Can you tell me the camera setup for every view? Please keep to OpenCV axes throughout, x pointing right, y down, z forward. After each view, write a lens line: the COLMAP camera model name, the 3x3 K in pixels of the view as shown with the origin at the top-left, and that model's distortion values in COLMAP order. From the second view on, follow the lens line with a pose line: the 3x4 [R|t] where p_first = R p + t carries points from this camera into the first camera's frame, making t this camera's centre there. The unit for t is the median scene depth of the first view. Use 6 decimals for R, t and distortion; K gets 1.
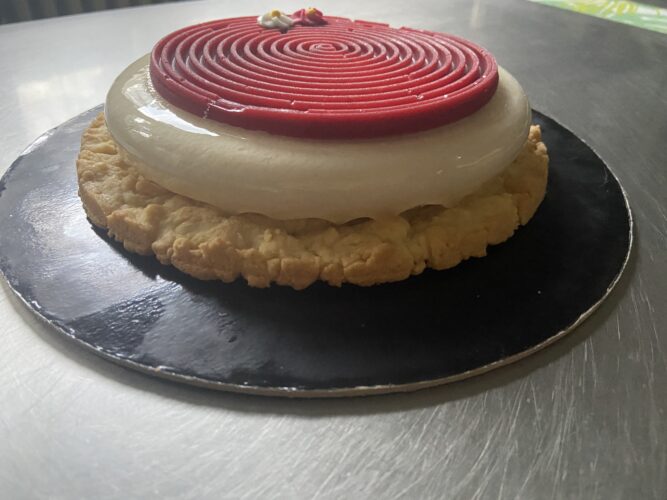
lens RADIAL K [[507.5, 0, 327.7], [0, 507.5, 249.9], [0, 0, 1]] dist [0.102622, -0.123304]
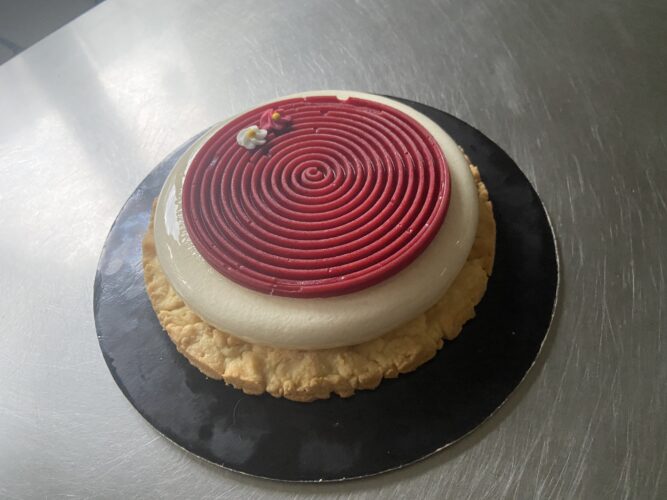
lens RADIAL K [[506.1, 0, 331.4], [0, 506.1, 247.2], [0, 0, 1]] dist [0.082279, -0.001028]
pose [[0.944999, -0.313006, 0.094888, -0.179930], [0.271532, 0.912520, 0.305905, -0.782205], [-0.182337, -0.263315, 0.947322, -0.308245]]
